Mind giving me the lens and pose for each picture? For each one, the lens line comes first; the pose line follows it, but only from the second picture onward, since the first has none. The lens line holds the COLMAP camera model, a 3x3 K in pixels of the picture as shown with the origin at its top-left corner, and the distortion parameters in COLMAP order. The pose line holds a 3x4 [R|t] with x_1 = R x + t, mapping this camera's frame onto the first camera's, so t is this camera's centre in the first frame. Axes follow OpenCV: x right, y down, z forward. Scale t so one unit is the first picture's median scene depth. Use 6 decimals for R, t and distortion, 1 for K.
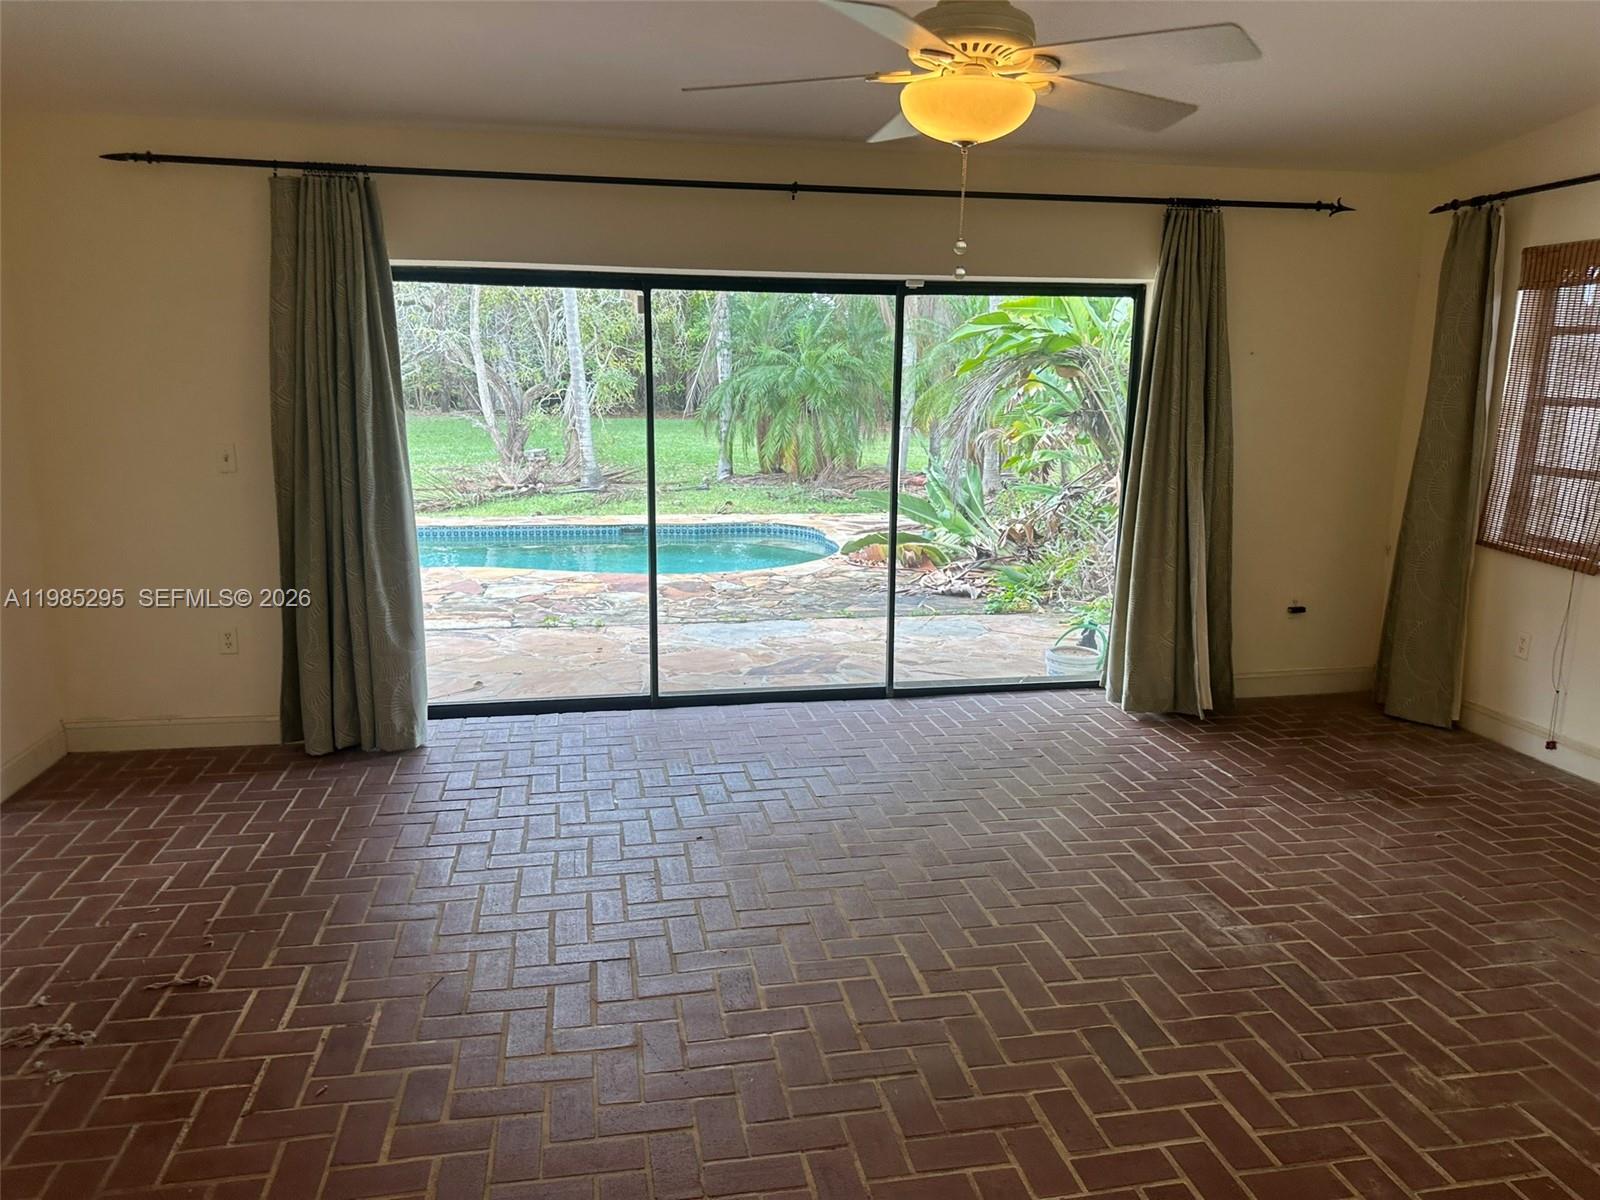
lens RADIAL K [[1113.0, 0, 791.4], [0, 1113.0, 600.7], [0, 0, 1]] dist [0.047032, -0.074821]
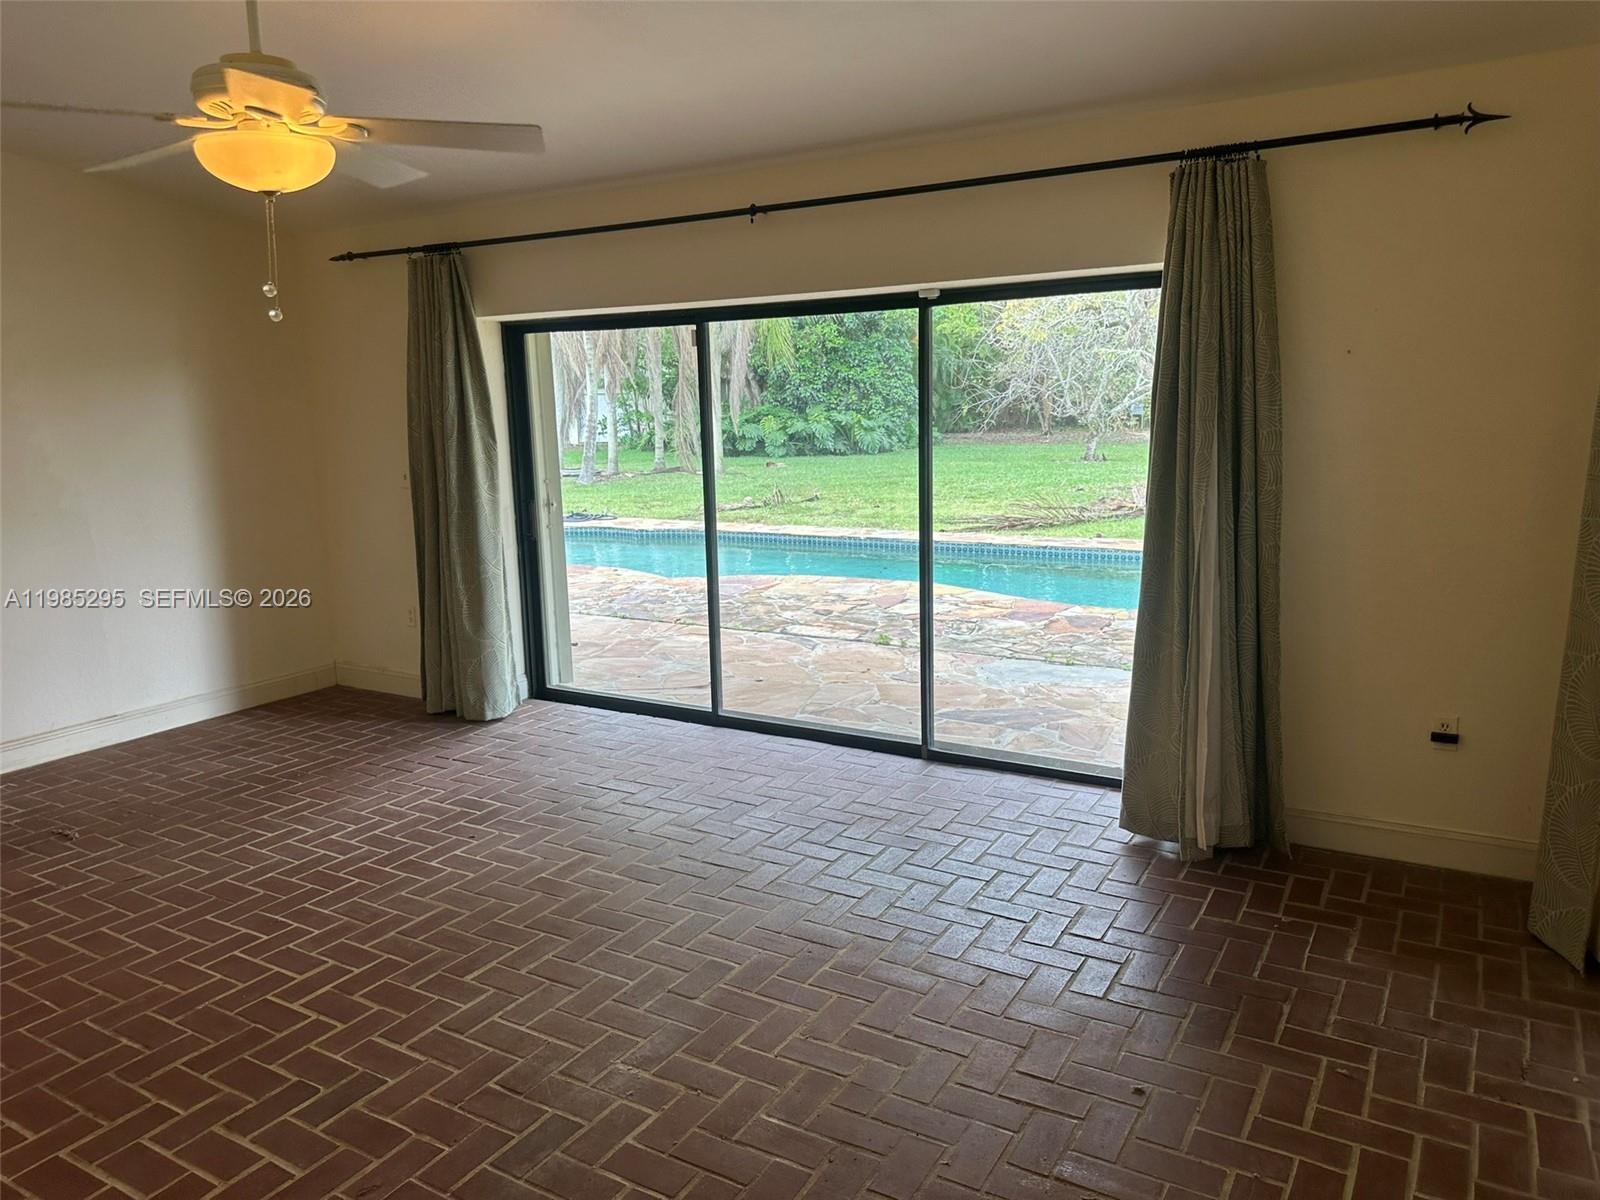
lens RADIAL K [[1113.0, 0, 812.7], [0, 1113.0, 604.0], [0, 0, 1]] dist [0.047032, -0.074821]
pose [[0.755673, 0.092281, -0.648415, 0.660269], [-0.099555, 0.994704, 0.025541, -0.055667], [0.647339, 0.045252, 0.760858, 0.291467]]
